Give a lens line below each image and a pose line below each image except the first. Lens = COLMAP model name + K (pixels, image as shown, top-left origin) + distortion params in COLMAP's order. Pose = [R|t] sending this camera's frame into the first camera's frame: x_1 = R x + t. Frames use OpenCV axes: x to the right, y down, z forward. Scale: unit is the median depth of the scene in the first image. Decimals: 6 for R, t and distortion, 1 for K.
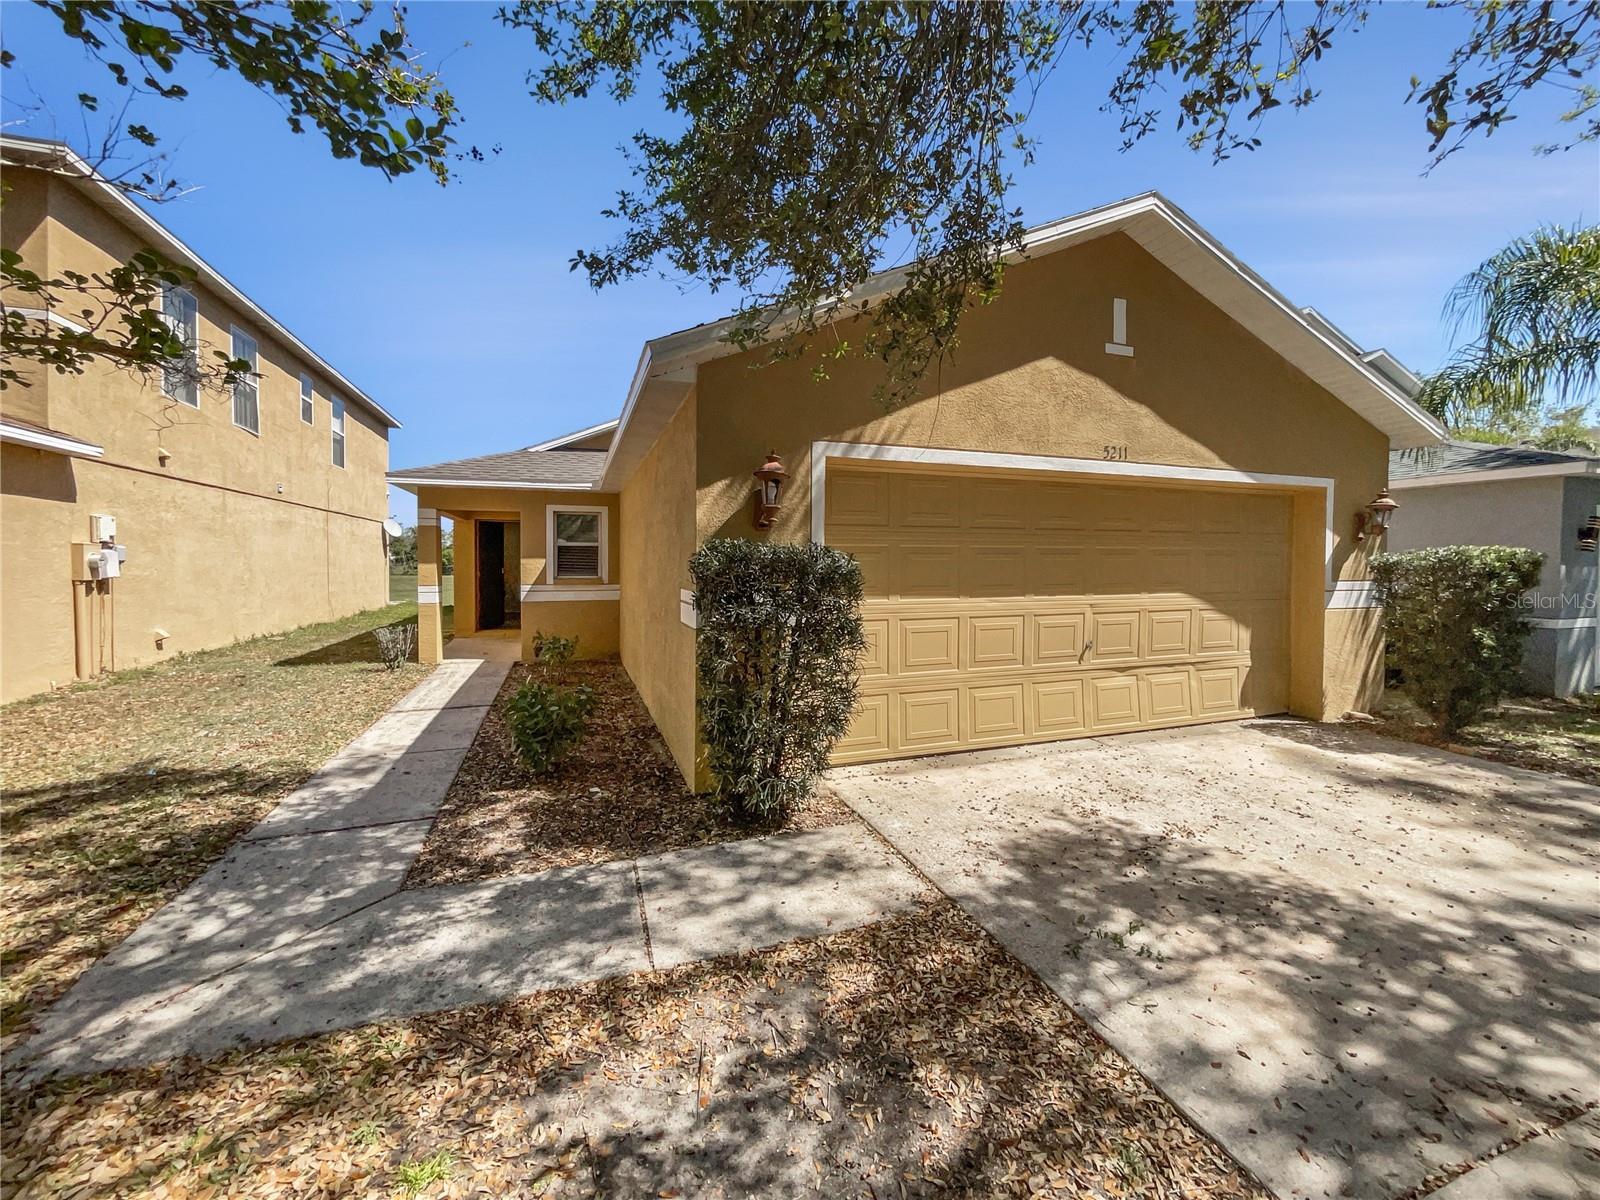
lens RADIAL K [[644.9, 0, 798.4], [0, 644.9, 575.7], [0, 0, 1]] dist [0.001262, 0.000363]
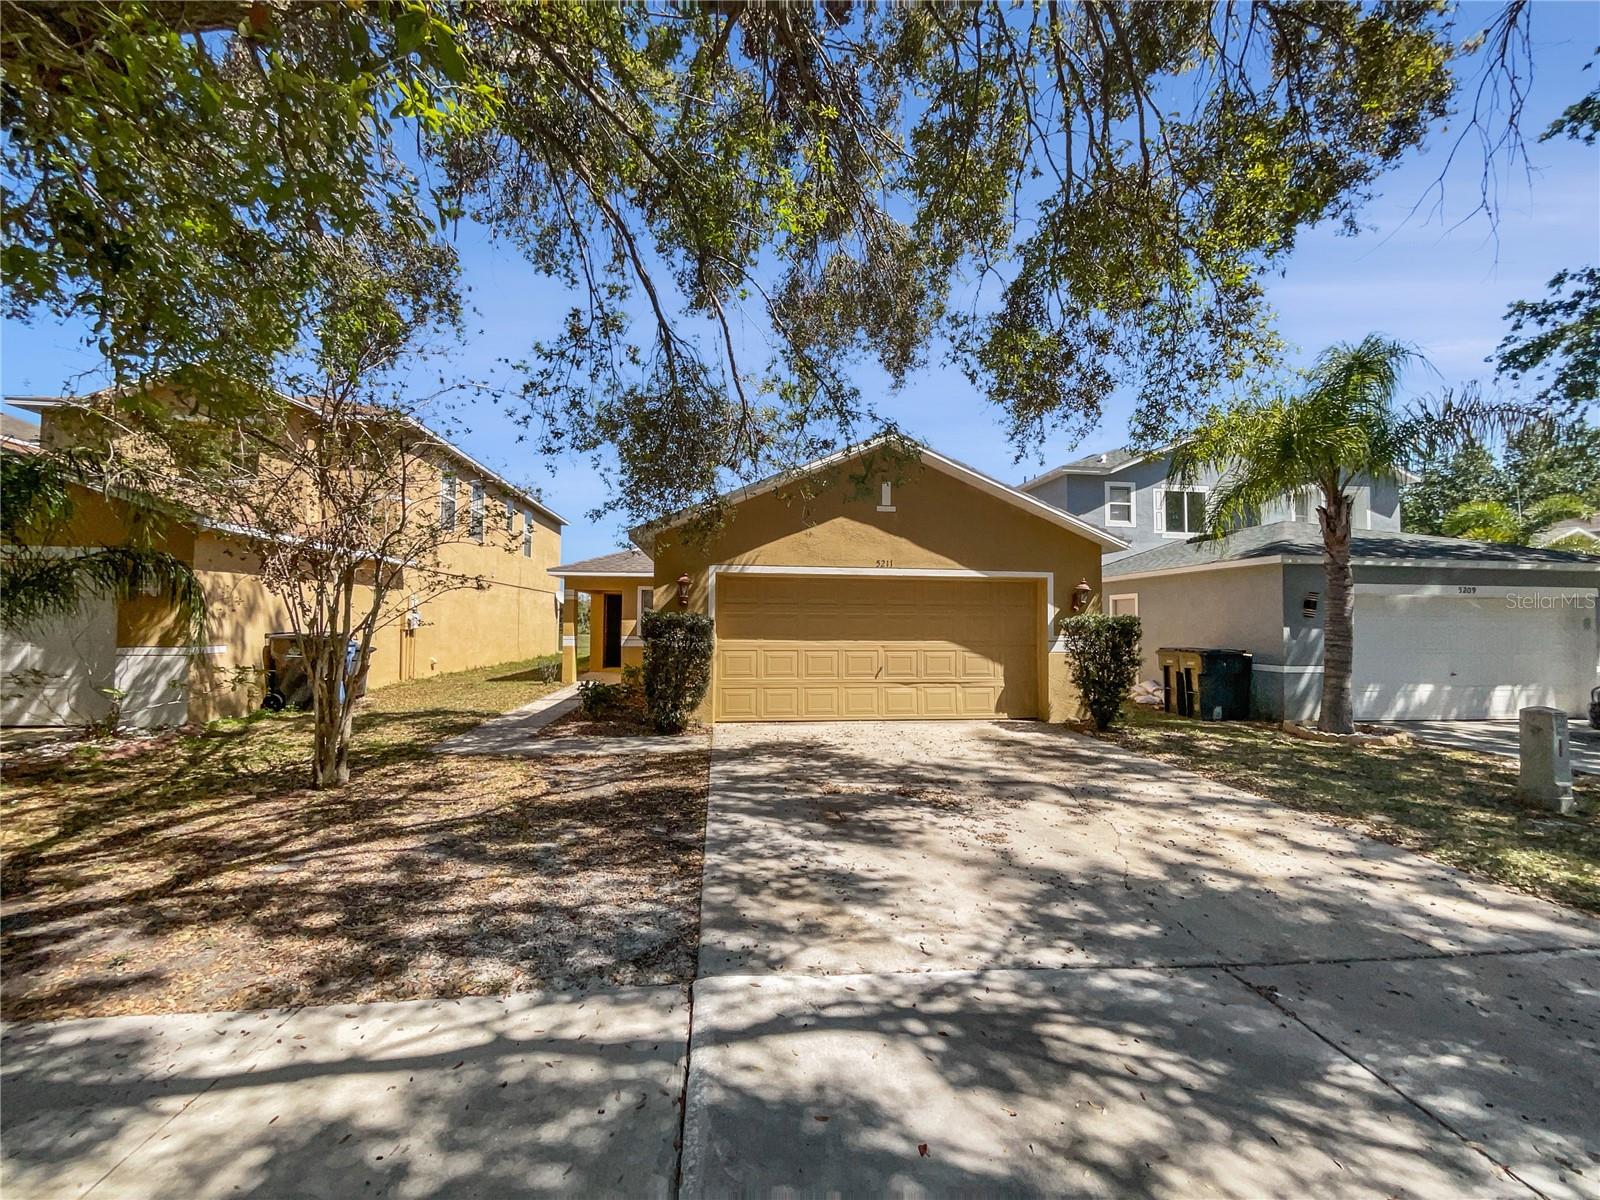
lens RADIAL K [[640.6, 0, 800.0], [0, 640.6, 600.0], [0, 0, 1]] dist [0.000086, -0.000032]
pose [[0.974508, -0.002503, -0.224337, 0.618674], [-0.010718, 0.998277, -0.057697, 0.021034], [0.224095, 0.058630, 0.972802, -0.780749]]
